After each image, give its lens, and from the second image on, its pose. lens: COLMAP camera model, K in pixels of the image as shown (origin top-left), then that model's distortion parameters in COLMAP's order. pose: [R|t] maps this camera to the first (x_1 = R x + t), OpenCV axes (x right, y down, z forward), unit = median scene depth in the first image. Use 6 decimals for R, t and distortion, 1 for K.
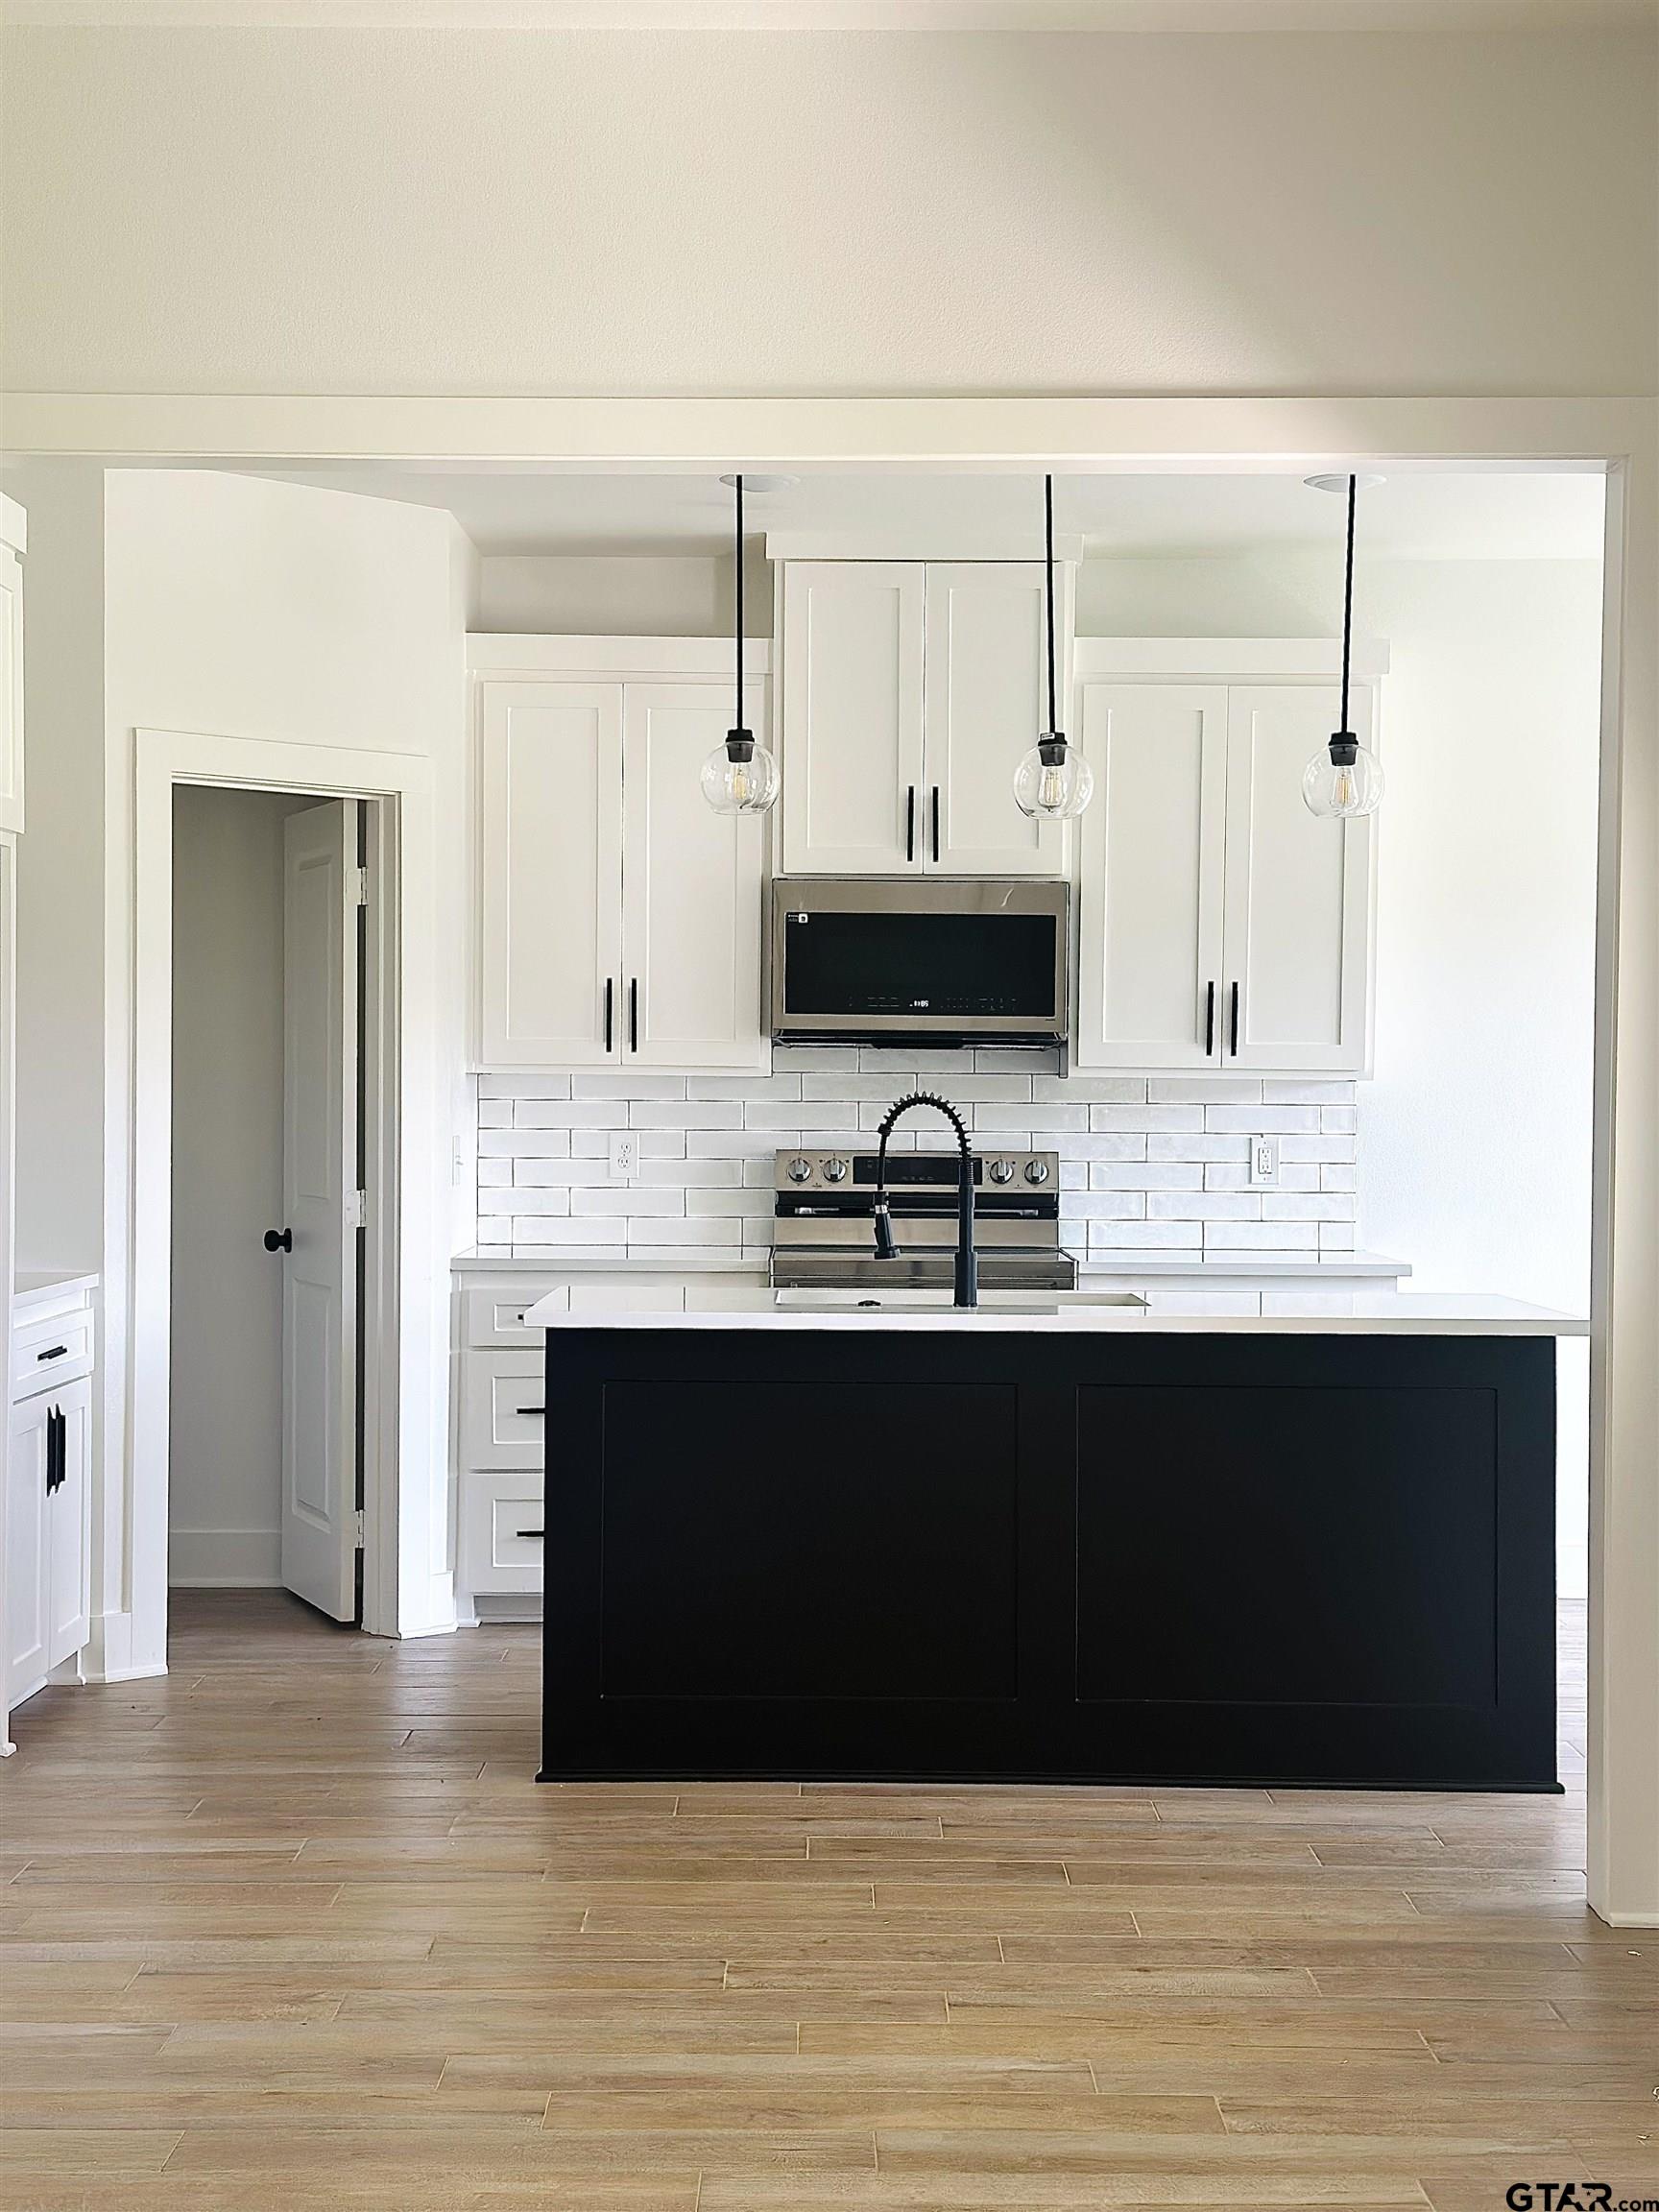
lens RADIAL K [[3058.5, 0, 822.8], [0, 3058.5, 1102.8], [0, 0, 1]] dist [0.084222, 0.000000]
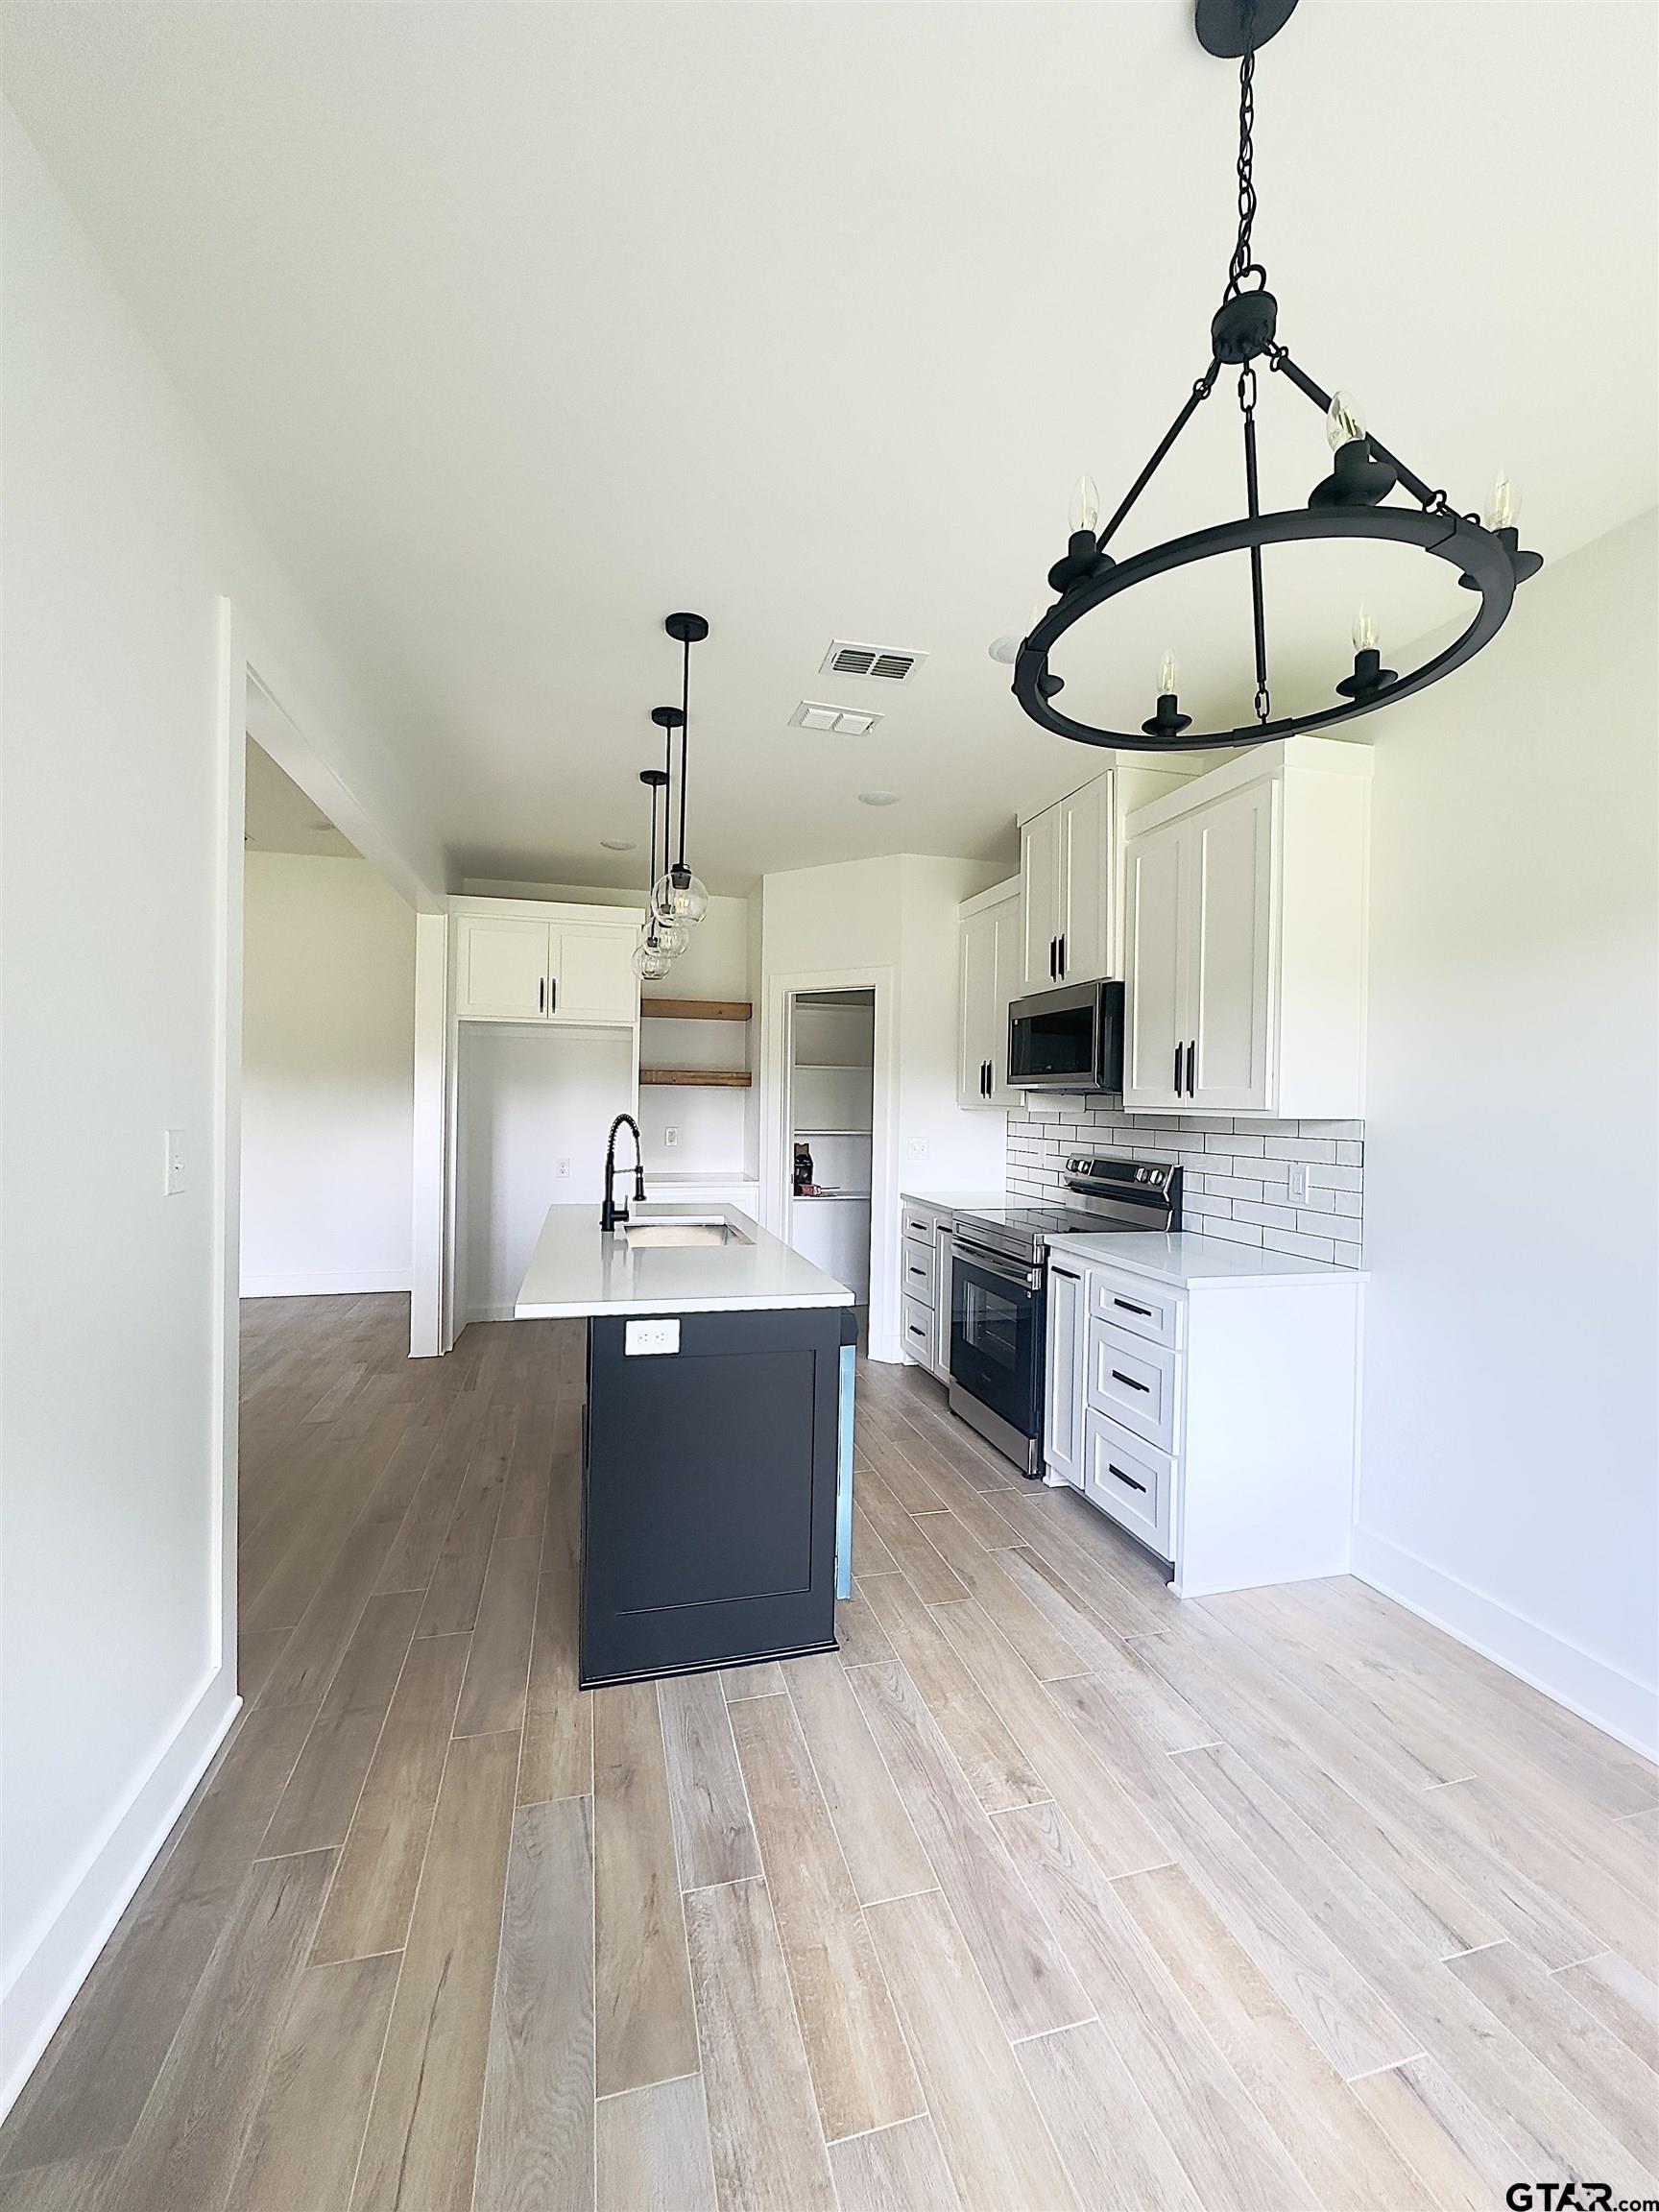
lens RADIAL K [[884.9, 0, 830.4], [0, 884.9, 1099.7], [0, 0, 1]] dist [-0.005780, 0.001548]
pose [[0.263117, -0.006080, -0.964745, 0.458567], [-0.022467, 0.999670, -0.012428, -0.006474], [0.964502, 0.024944, 0.262894, 0.757433]]
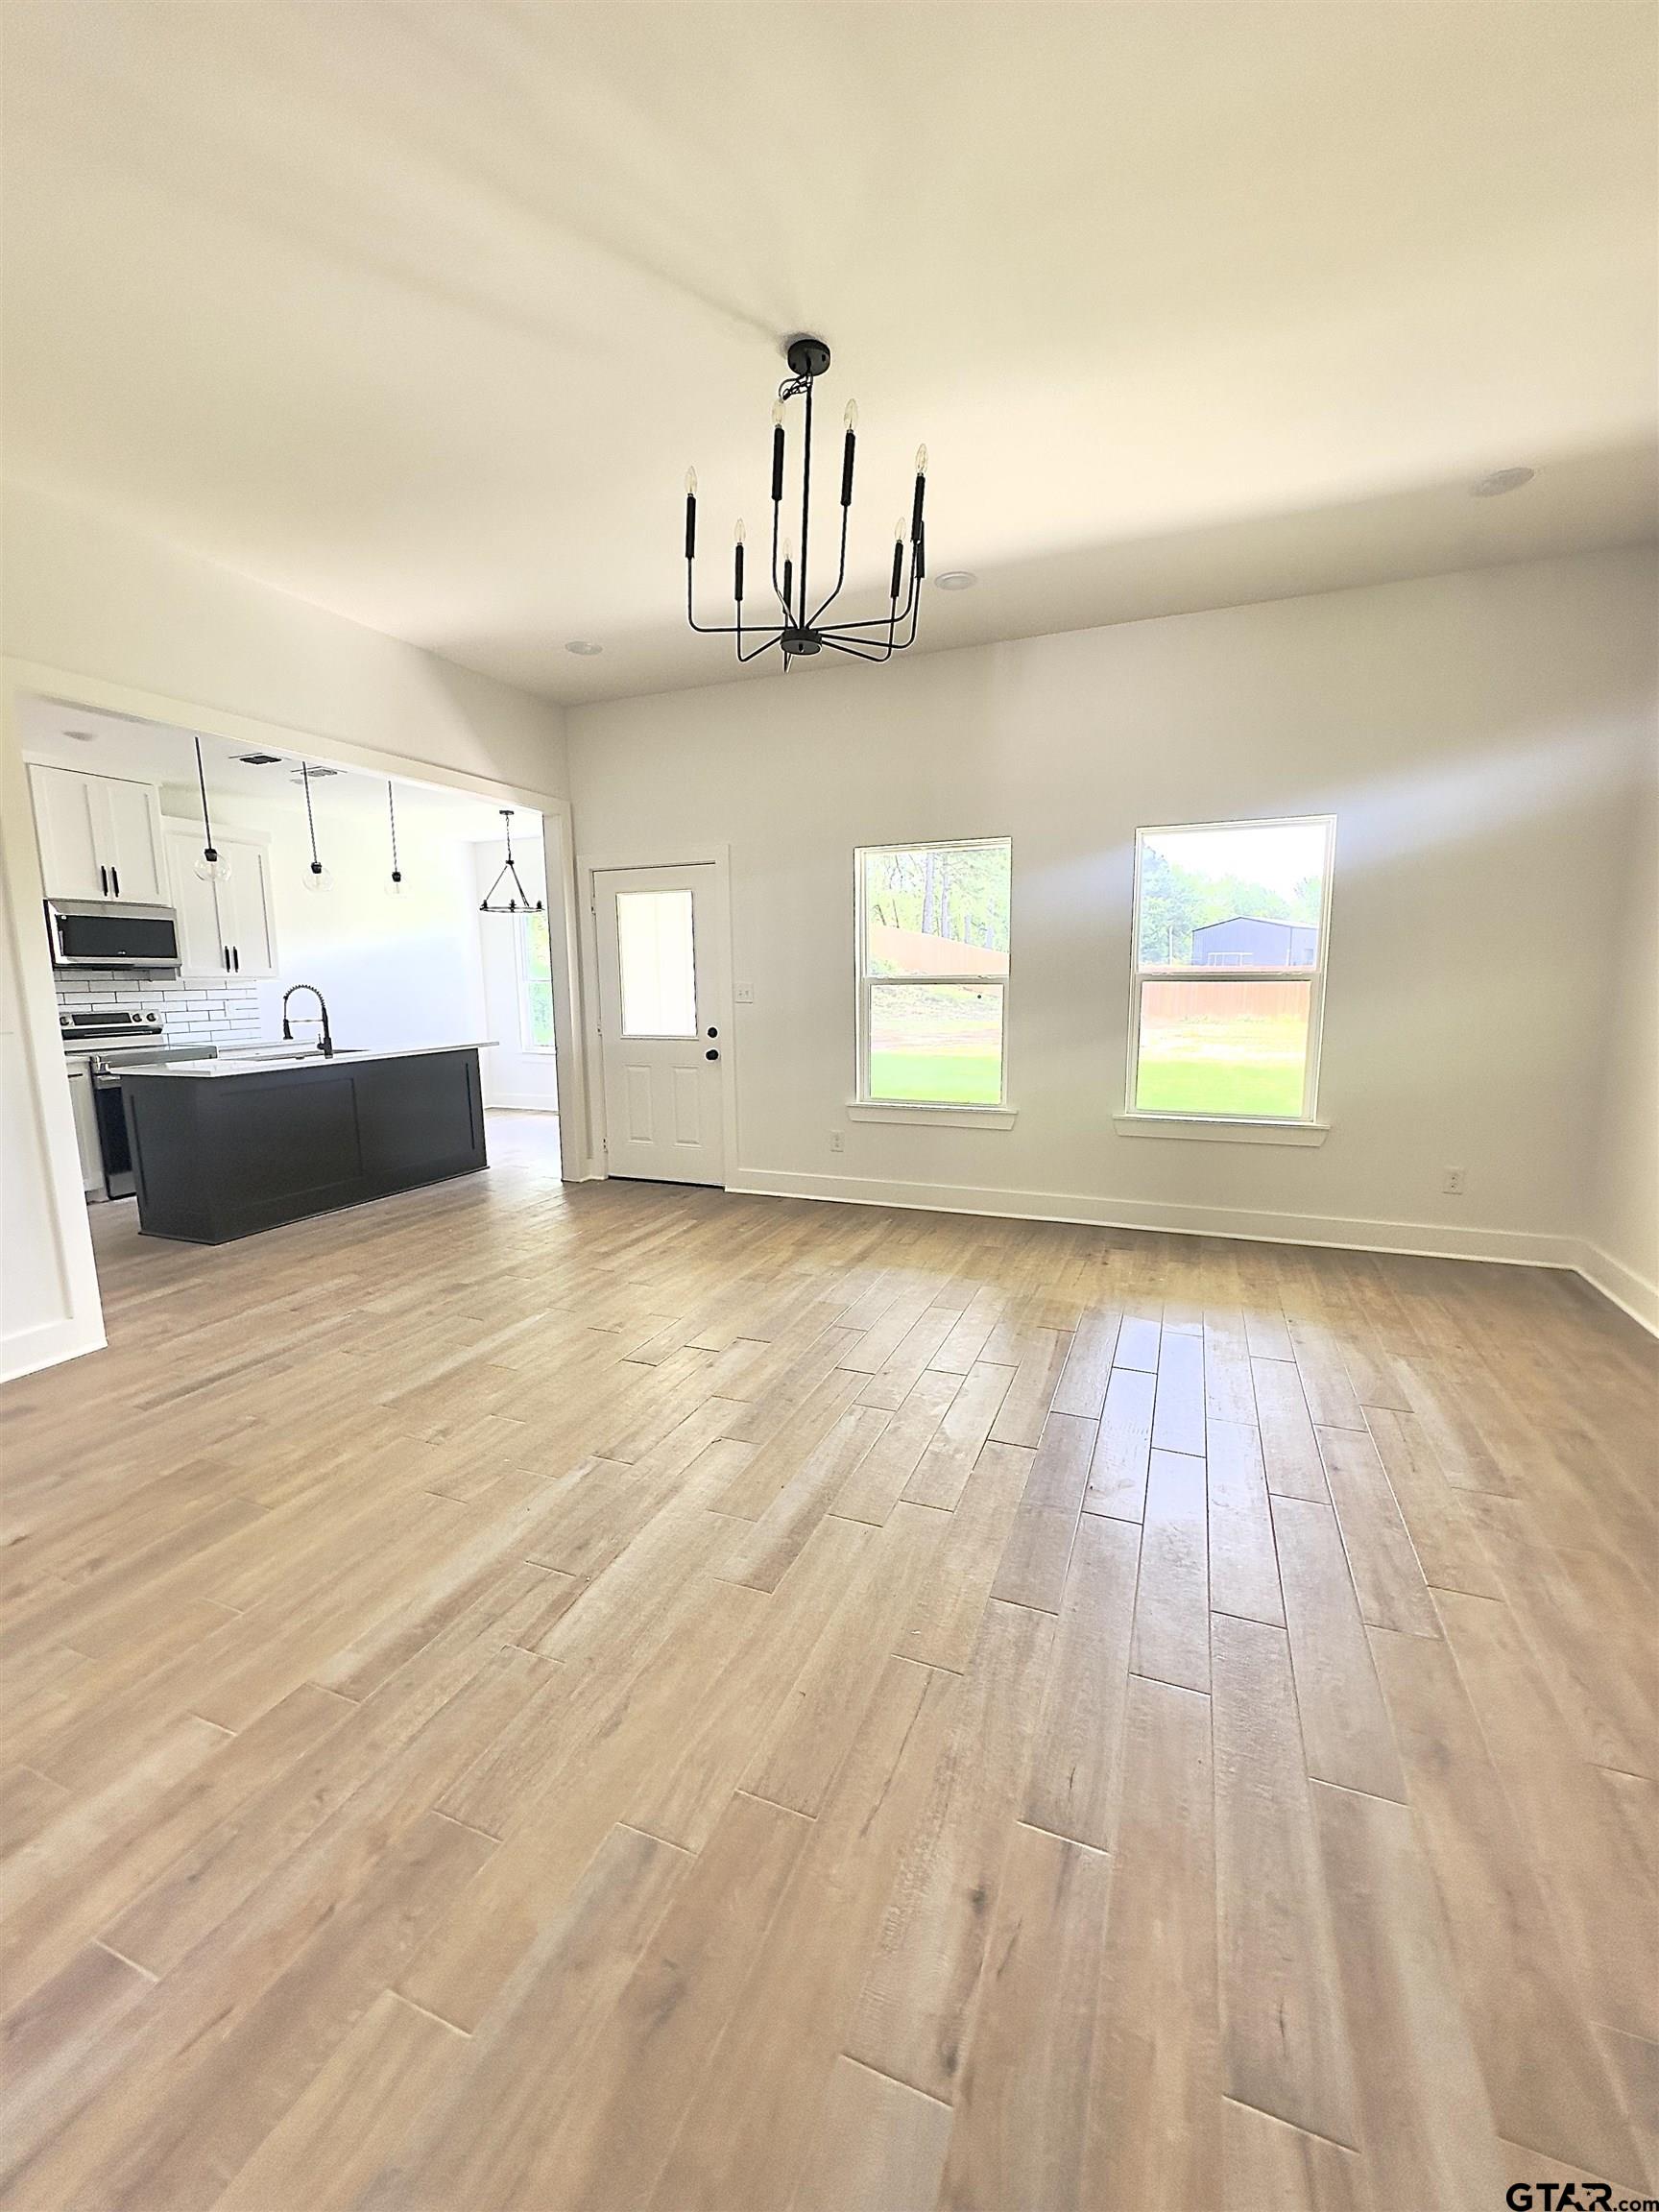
lens RADIAL K [[884.9, 0, 827.5], [0, 884.9, 1105.3], [0, 0, 1]] dist [-0.005780, 0.001548]
pose [[0.379202, -0.147645, 0.913459, -0.438627], [0.023209, 0.988395, 0.150122, -0.003289], [-0.925023, -0.035727, 0.378228, 0.162477]]
